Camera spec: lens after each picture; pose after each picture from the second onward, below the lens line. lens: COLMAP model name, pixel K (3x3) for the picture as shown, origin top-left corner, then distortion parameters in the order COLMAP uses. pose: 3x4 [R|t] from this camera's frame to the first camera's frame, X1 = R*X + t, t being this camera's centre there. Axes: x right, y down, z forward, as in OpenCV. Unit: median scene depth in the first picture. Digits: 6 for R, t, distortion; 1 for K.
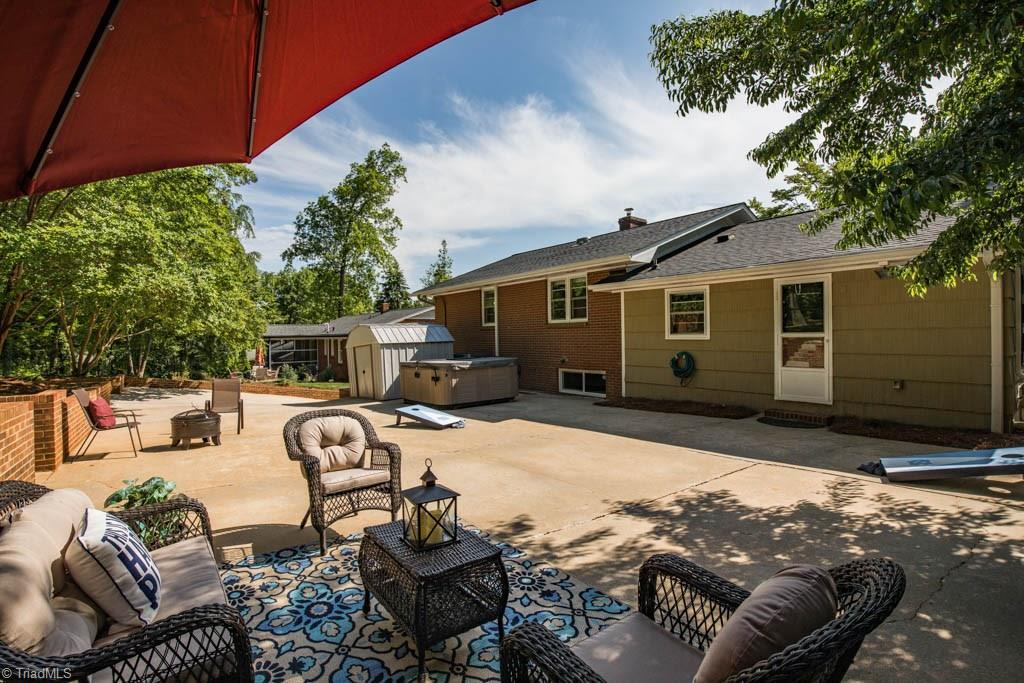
lens RADIAL K [[463.7, 0, 514.0], [0, 463.7, 340.1], [0, 0, 1]] dist [0.012235, 0.000031]
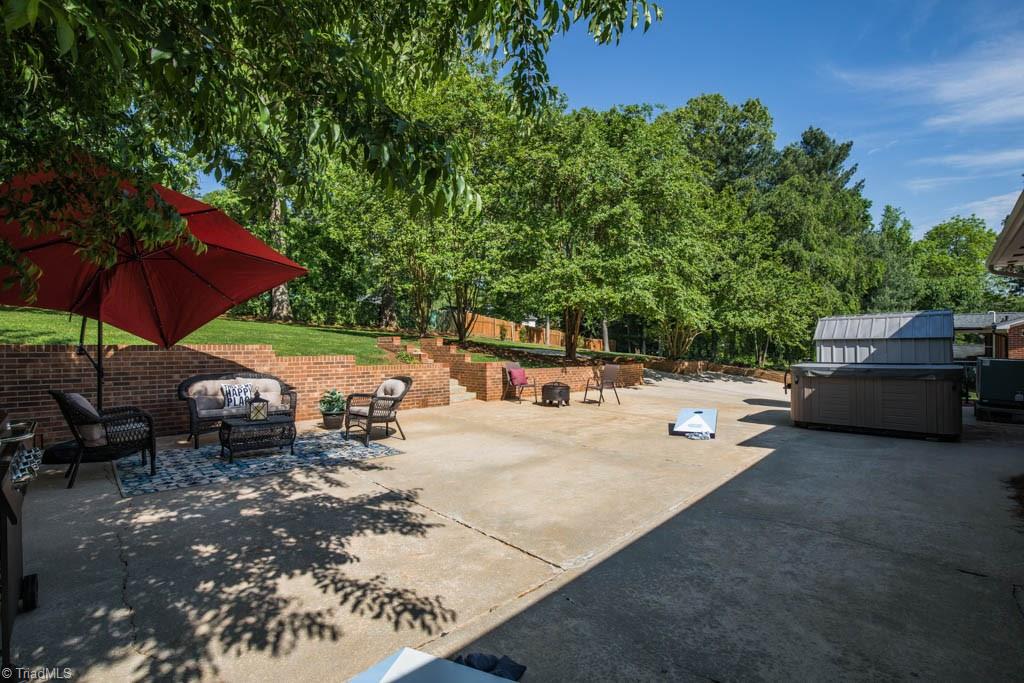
lens RADIAL K [[457.3, 0, 515.6], [0, 457.3, 339.3], [0, 0, 1]] dist [0.001786, 0.000005]
pose [[0.163592, 0.010863, -0.986468, 1.354095], [-0.001277, 0.999941, 0.010800, -0.002968], [0.986527, -0.000507, 0.163597, 1.132700]]
